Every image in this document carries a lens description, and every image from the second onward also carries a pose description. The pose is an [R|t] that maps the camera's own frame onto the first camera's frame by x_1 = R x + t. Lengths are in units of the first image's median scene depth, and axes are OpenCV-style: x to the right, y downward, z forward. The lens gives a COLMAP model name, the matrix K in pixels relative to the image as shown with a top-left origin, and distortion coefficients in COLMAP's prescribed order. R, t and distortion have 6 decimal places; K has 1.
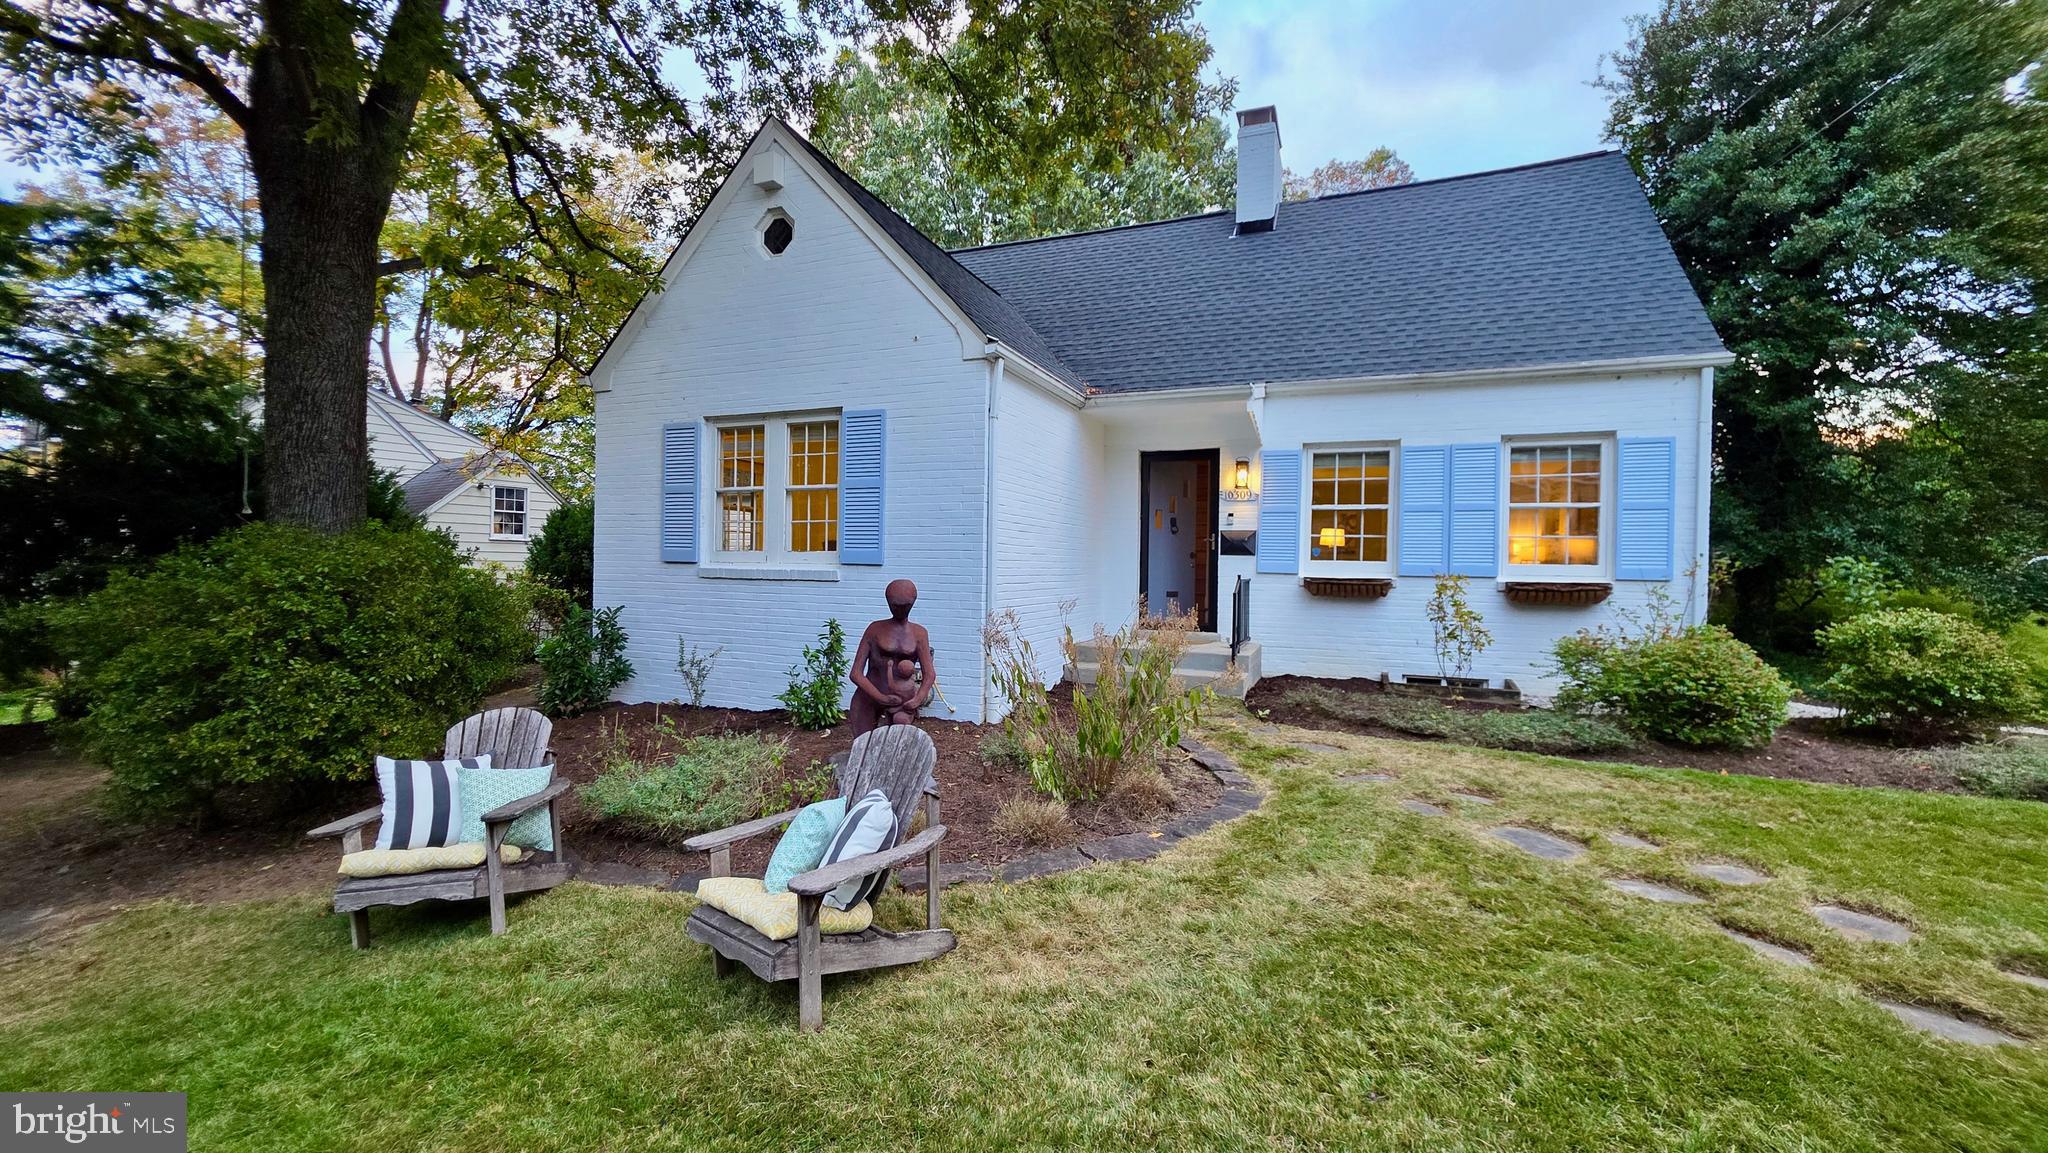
lens RADIAL K [[818.2, 0, 1030.1], [0, 818.2, 570.7], [0, 0, 1]] dist [0.000137, -0.000059]
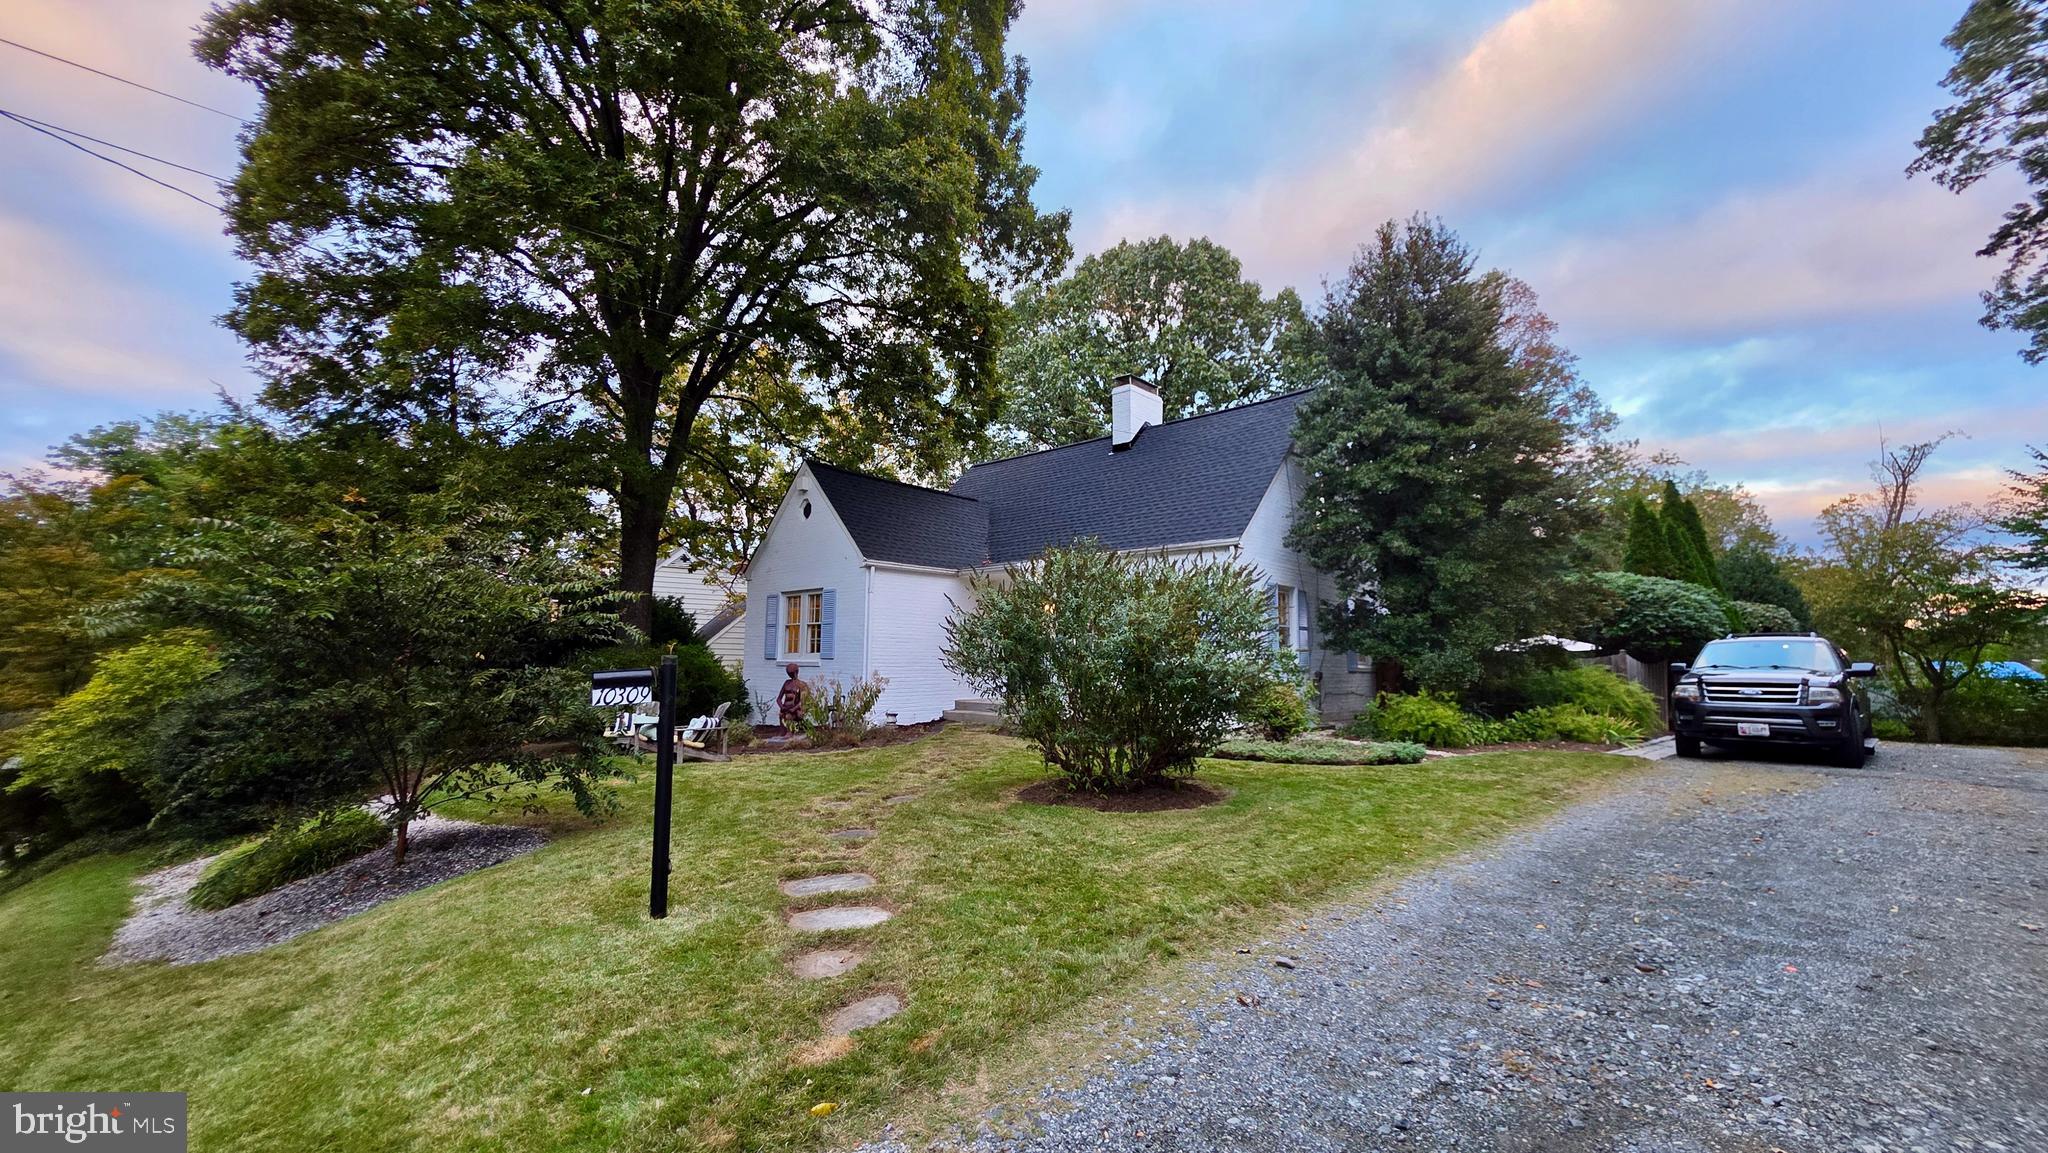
lens RADIAL K [[818.2, 0, 1018.5], [0, 818.2, 576.2], [0, 0, 1]] dist [0.000137, -0.000059]
pose [[0.930536, -0.041285, -0.363865, 1.032016], [-0.000053, 0.993610, -0.112872, 0.020373], [0.366200, 0.105051, 0.924587, -0.834778]]
